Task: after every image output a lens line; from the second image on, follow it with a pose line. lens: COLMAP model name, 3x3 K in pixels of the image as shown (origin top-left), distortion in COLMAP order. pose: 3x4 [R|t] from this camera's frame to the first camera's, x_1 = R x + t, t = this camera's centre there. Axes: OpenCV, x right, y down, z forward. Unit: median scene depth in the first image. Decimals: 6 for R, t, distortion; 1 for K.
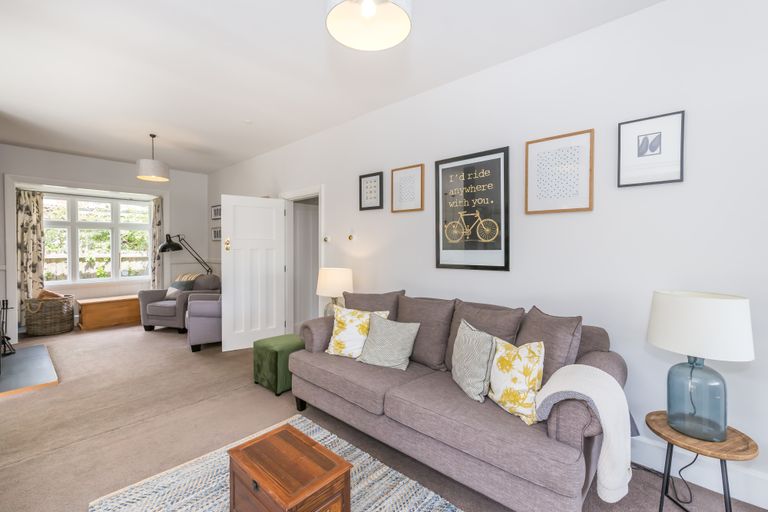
lens RADIAL K [[338.4, 0, 384.8], [0, 338.4, 252.0], [0, 0, 1]] dist [0.000782, 0.000206]
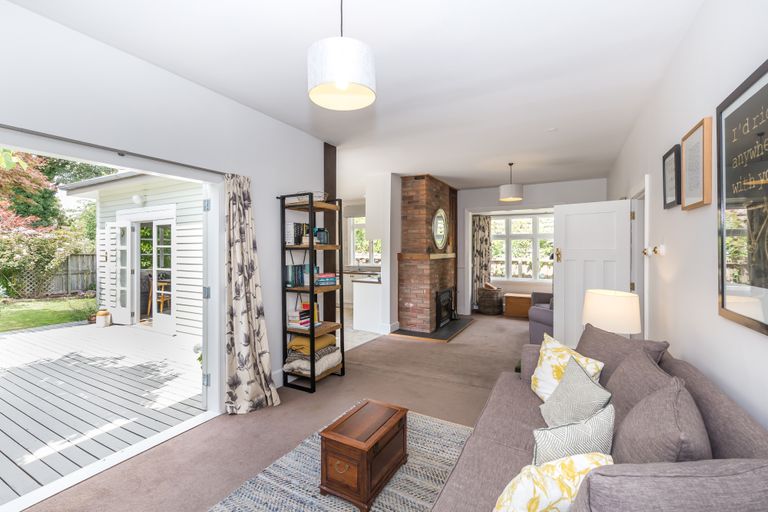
lens RADIAL K [[338.4, 0, 384.8], [0, 338.4, 252.0], [0, 0, 1]] dist [0.000782, 0.000206]
pose [[0.232682, 0.013656, -0.972457, 0.303409], [-0.021560, 0.999728, 0.008880, -0.023437], [0.972314, 0.018900, 0.232913, 0.222001]]
